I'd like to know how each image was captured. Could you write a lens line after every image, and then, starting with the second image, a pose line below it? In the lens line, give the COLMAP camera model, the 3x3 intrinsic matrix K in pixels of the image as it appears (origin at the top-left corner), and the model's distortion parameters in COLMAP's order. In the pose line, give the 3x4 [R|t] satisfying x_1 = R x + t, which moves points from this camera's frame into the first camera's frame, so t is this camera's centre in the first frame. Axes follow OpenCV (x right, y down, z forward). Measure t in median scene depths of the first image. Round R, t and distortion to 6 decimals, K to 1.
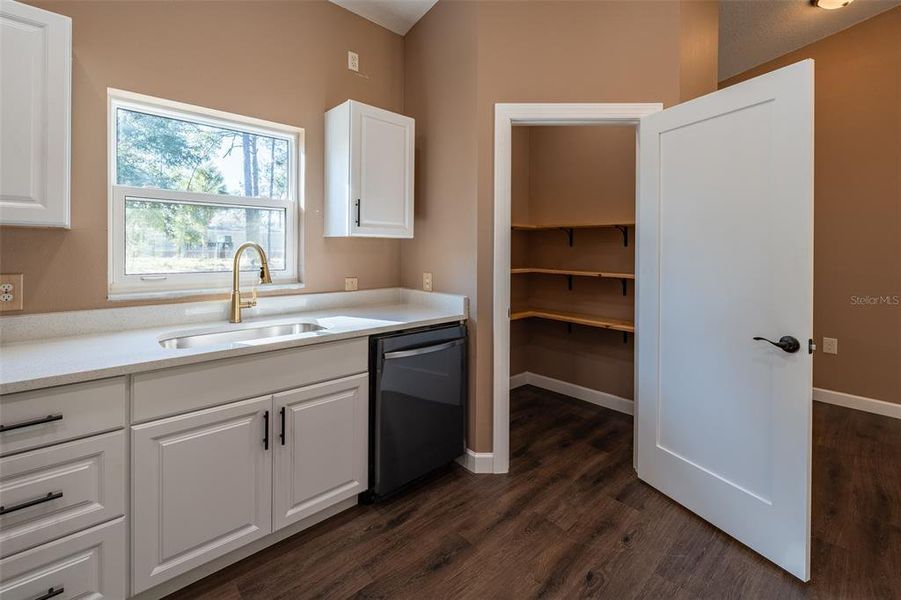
lens RADIAL K [[400.7, 0, 454.4], [0, 400.7, 257.3], [0, 0, 1]] dist [-0.003970, 0.000121]
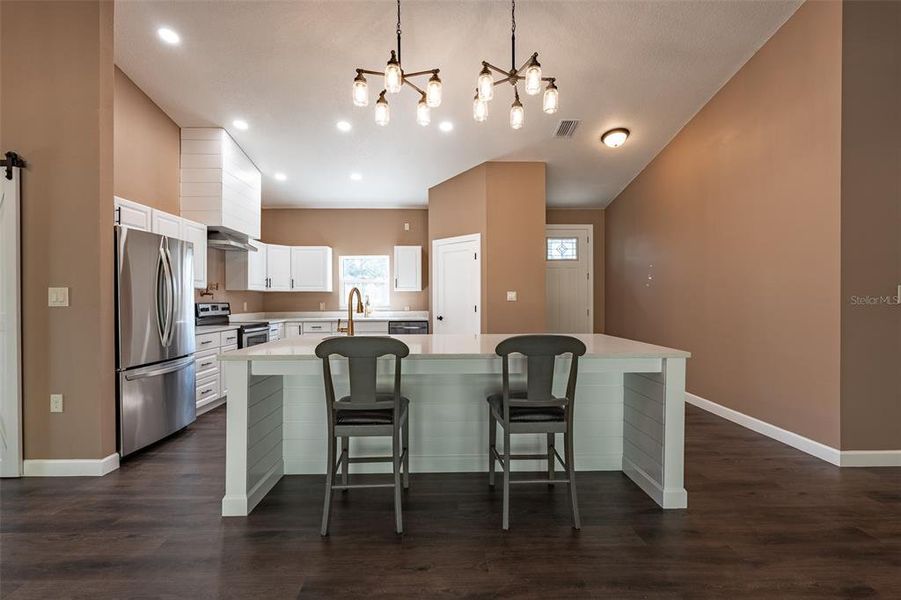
lens RADIAL K [[400.7, 0, 443.6], [0, 400.7, 302.9], [0, 0, 1]] dist [-0.003970, 0.000121]
pose [[0.744243, -0.008387, -0.667857, 2.318448], [-0.000932, 0.999907, -0.013596, 0.087882], [0.667909, 0.010741, 0.744166, -1.153113]]
